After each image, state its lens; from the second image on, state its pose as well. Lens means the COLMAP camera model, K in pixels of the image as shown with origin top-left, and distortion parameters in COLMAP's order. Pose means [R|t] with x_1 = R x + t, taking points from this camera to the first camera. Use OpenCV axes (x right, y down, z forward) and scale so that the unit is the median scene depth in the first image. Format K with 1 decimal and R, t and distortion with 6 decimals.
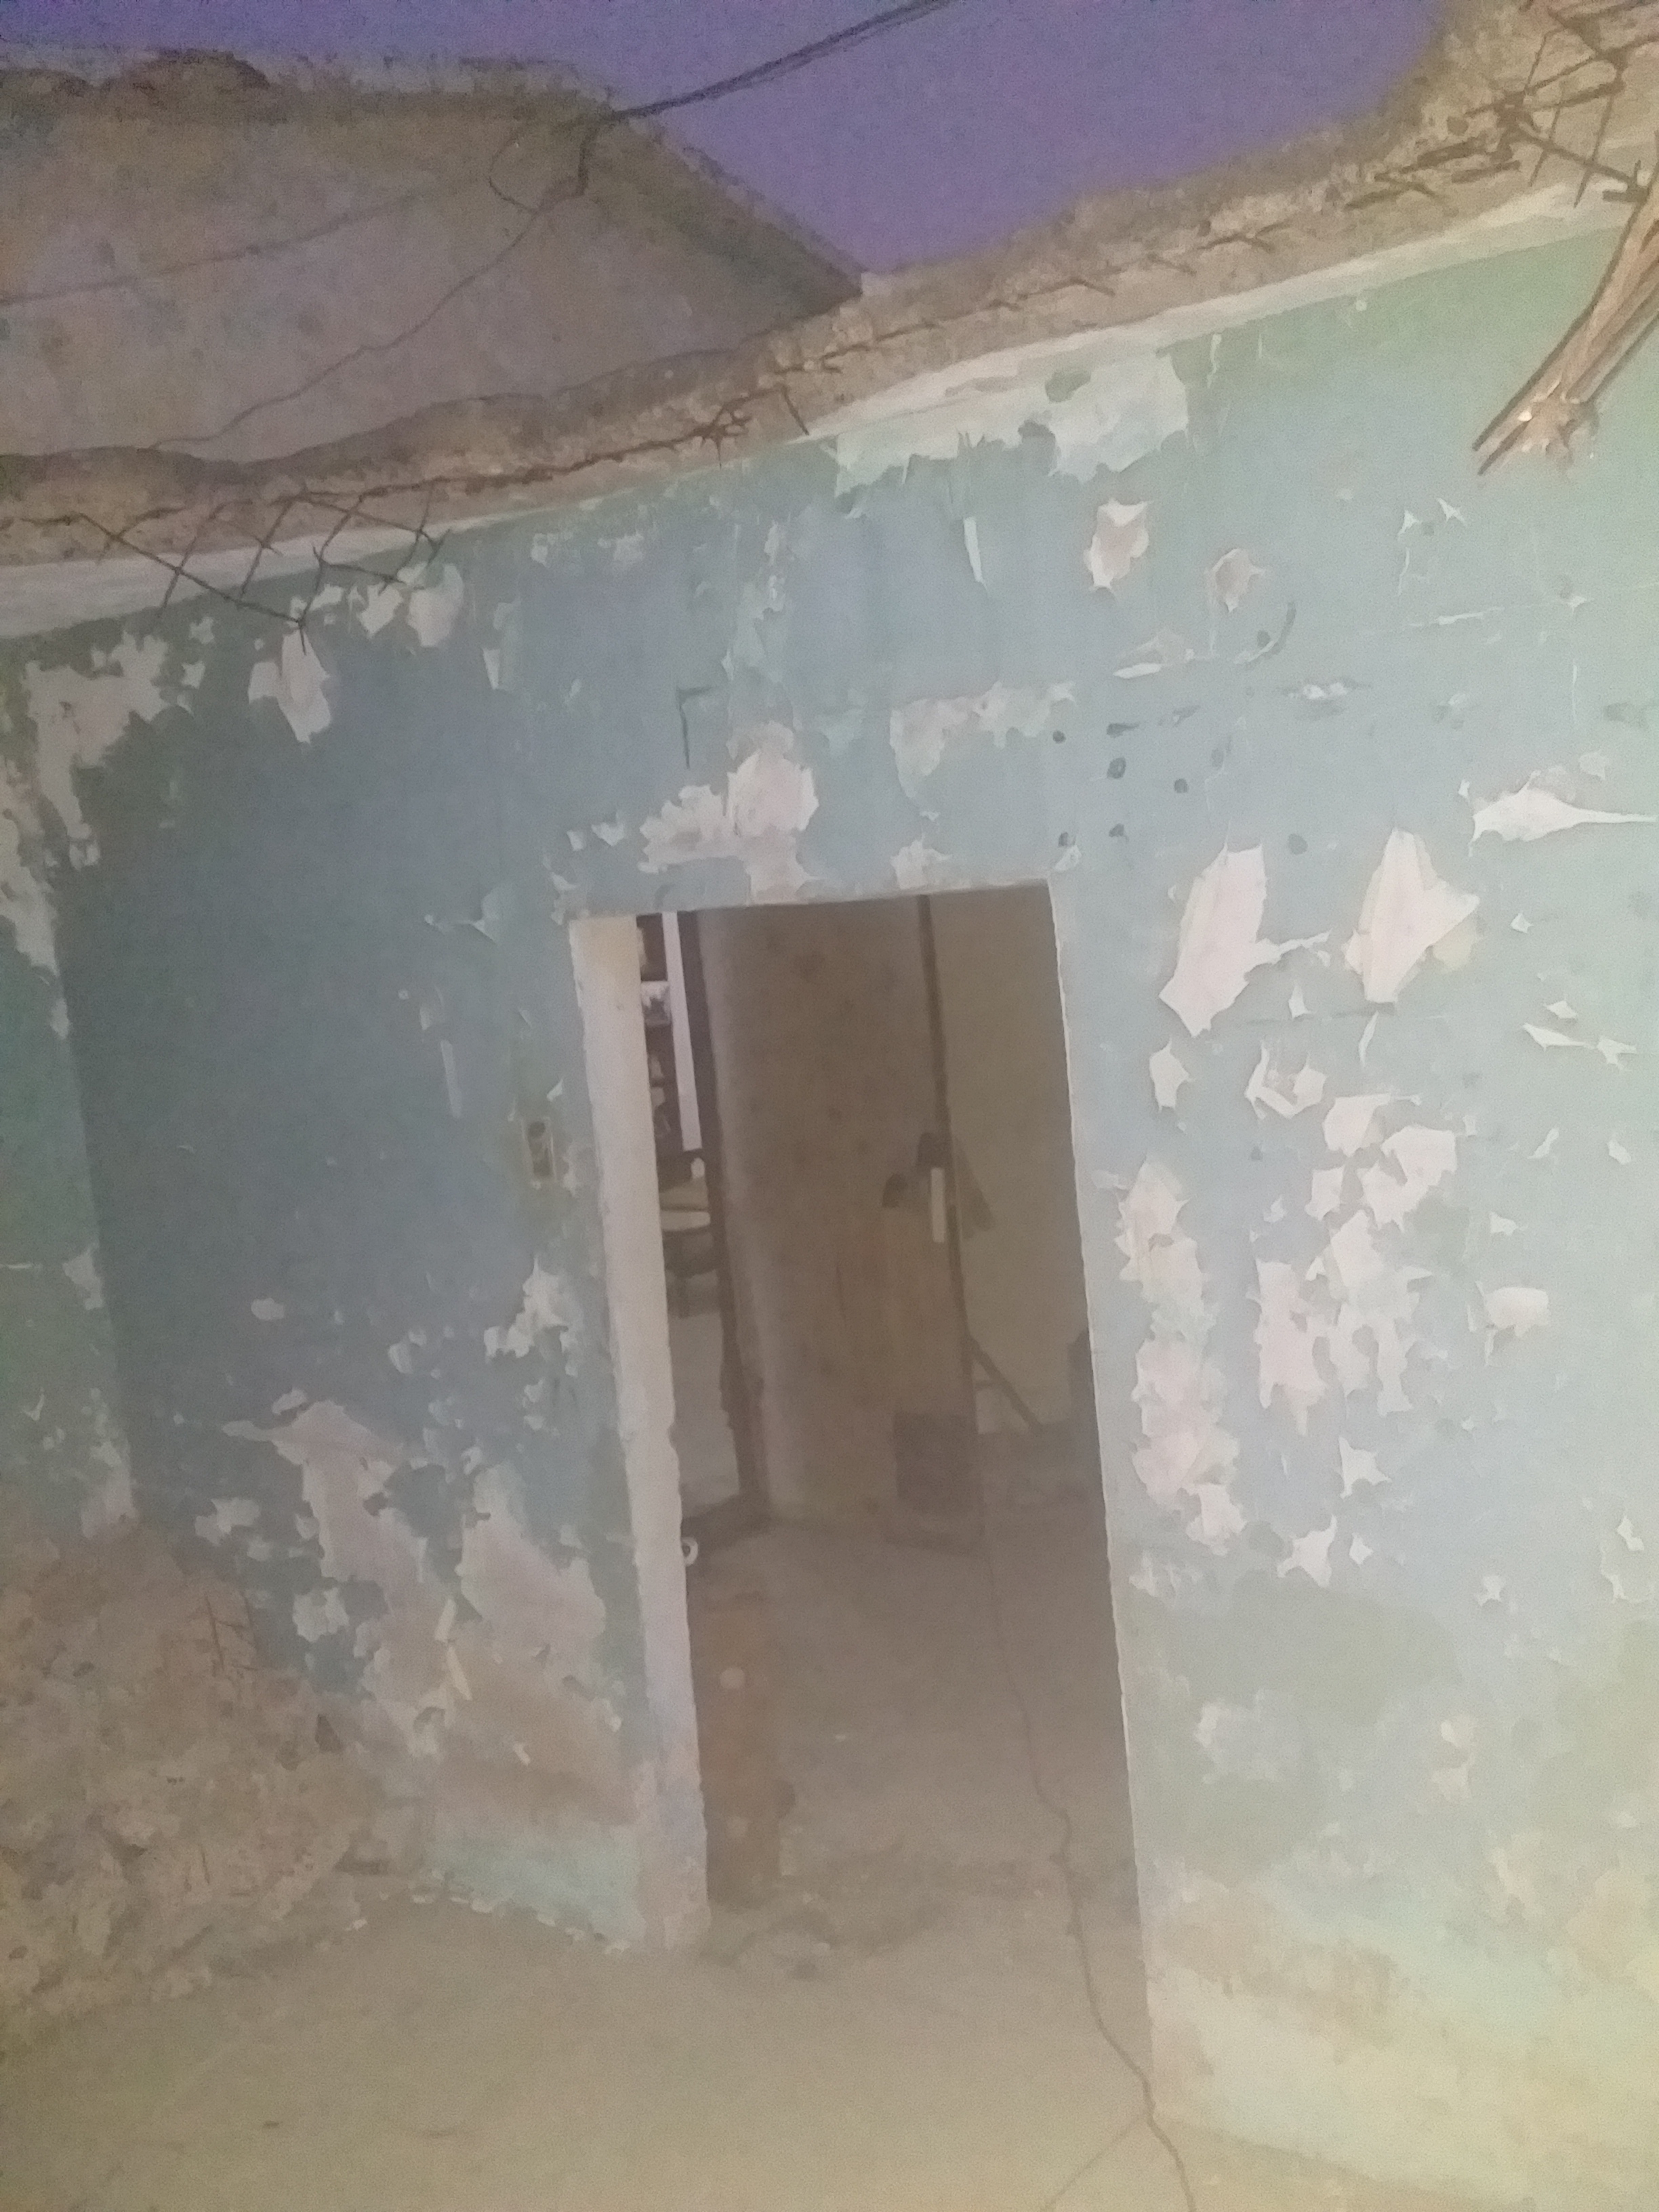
lens RADIAL K [[2043.8, 0, 828.2], [0, 2043.8, 1108.9], [0, 0, 1]] dist [-0.000279, 0.000000]
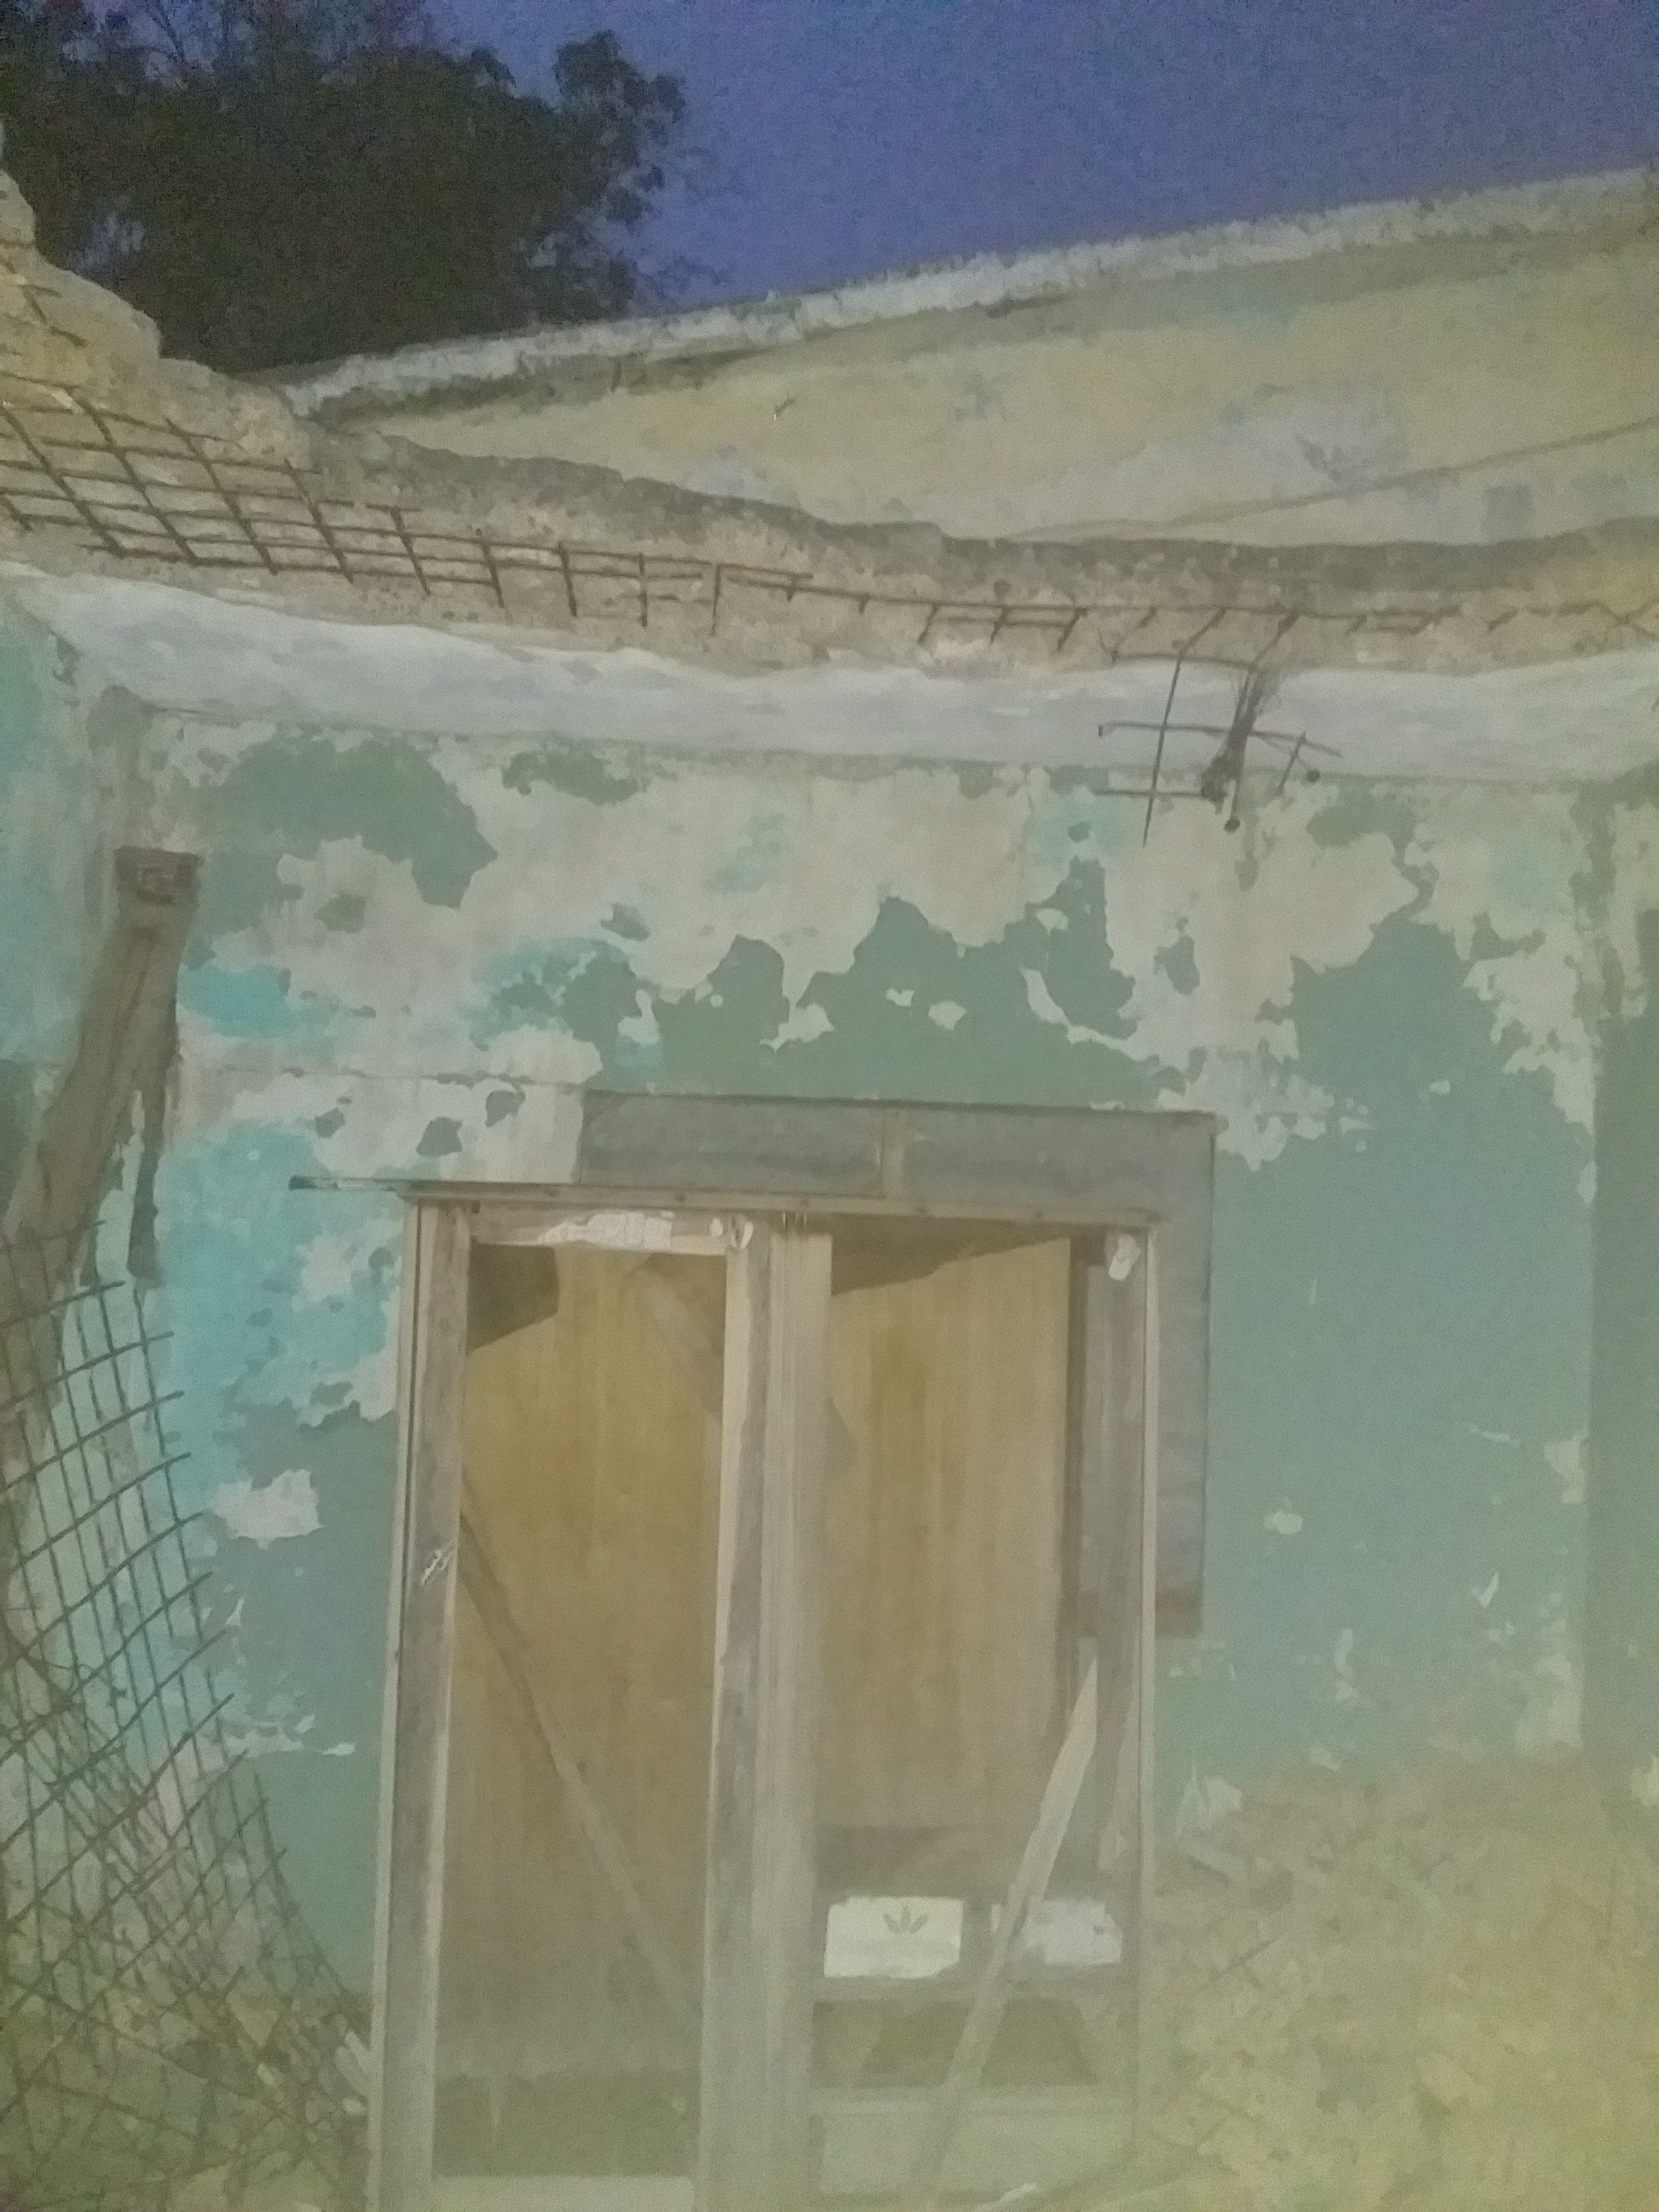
lens RADIAL K [[2043.8, 0, 832.0], [0, 2043.8, 1100.9], [0, 0, 1]] dist [-0.000279, 0.000000]
pose [[0.670124, 0.090875, -0.736665, 0.072651], [-0.179841, 0.982783, -0.042360, 0.020587], [0.720133, 0.160869, 0.674929, 0.128449]]
